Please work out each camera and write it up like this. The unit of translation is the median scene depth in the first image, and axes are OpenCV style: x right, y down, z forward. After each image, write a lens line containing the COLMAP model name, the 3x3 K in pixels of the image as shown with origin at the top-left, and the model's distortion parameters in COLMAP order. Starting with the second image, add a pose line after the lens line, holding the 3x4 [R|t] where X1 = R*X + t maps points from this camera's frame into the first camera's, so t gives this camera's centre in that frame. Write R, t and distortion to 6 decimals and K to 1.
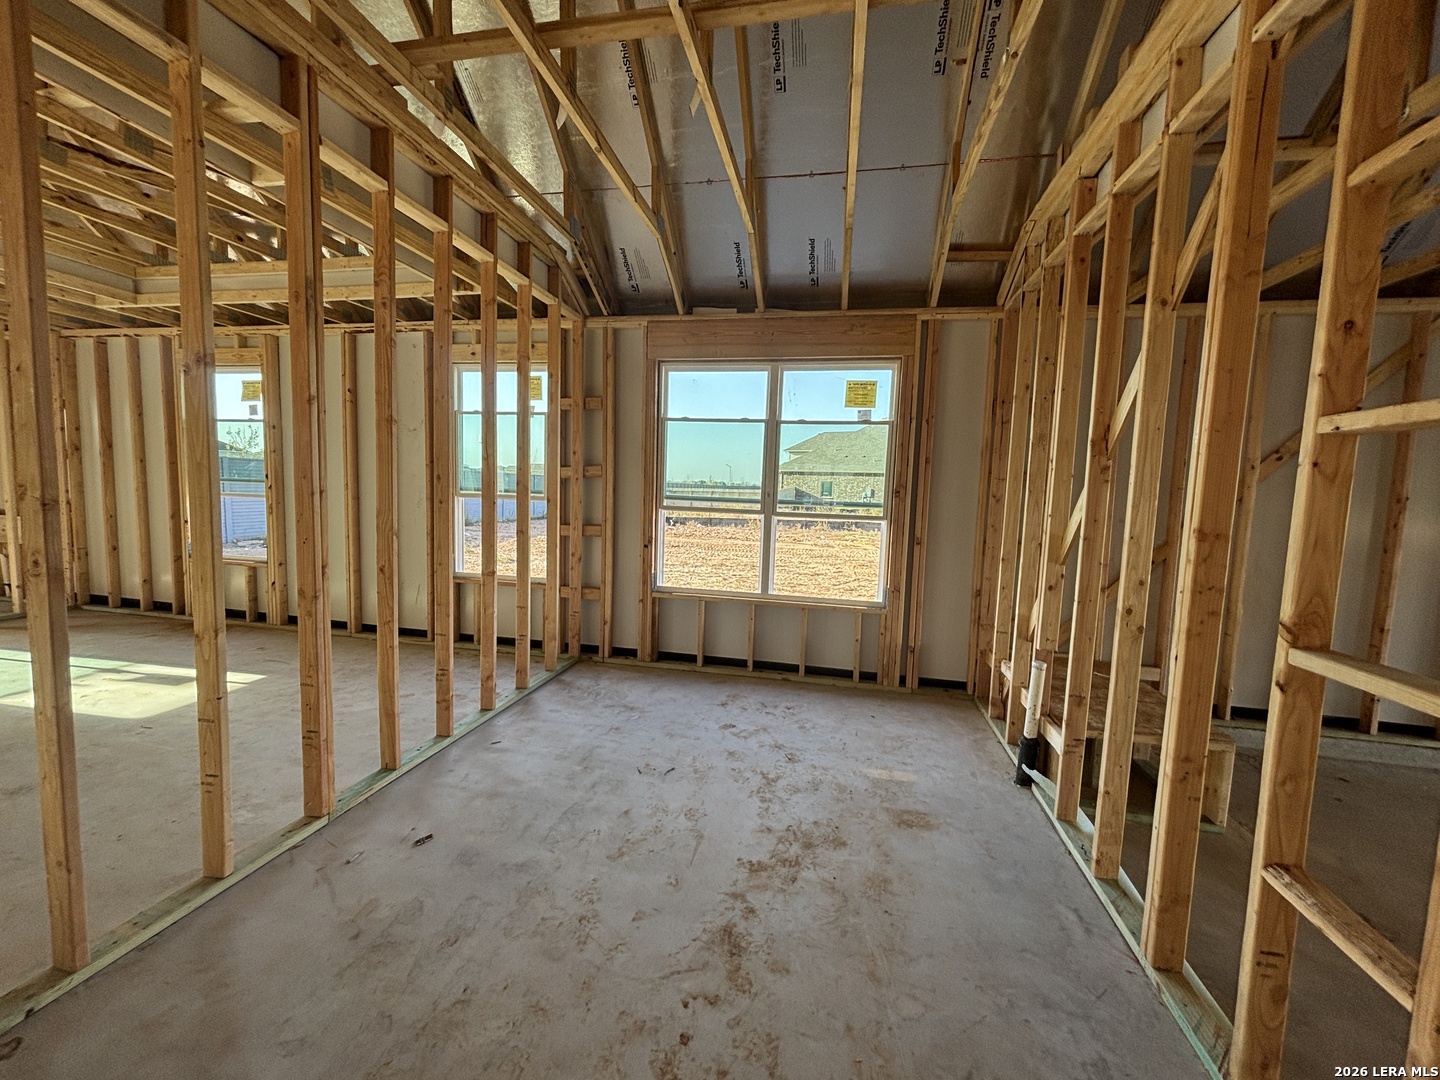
lens RADIAL K [[580.1, 0, 718.1], [0, 580.1, 539.1], [0, 0, 1]] dist [0.003126, -0.001327]
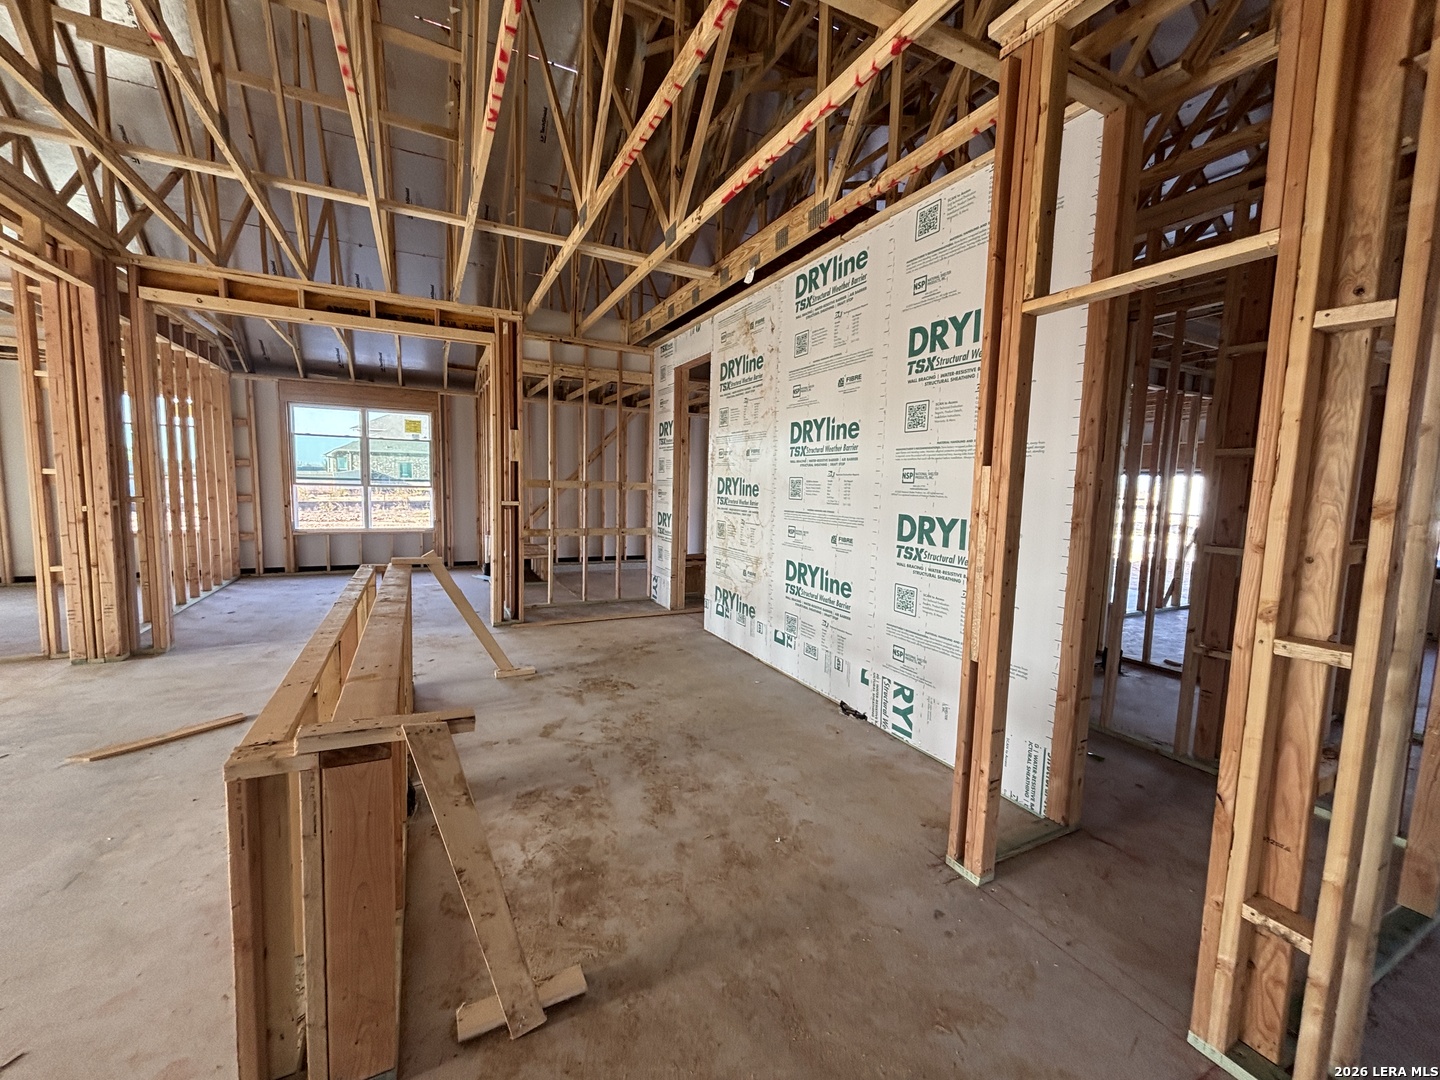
lens RADIAL K [[580.1, 0, 713.2], [0, 580.1, 539.3], [0, 0, 1]] dist [0.003126, -0.001327]
pose [[0.785785, -0.077916, 0.613572, -0.200574], [0.056495, 0.996928, 0.054245, 0.092226], [-0.615914, -0.007961, 0.787773, -1.207657]]
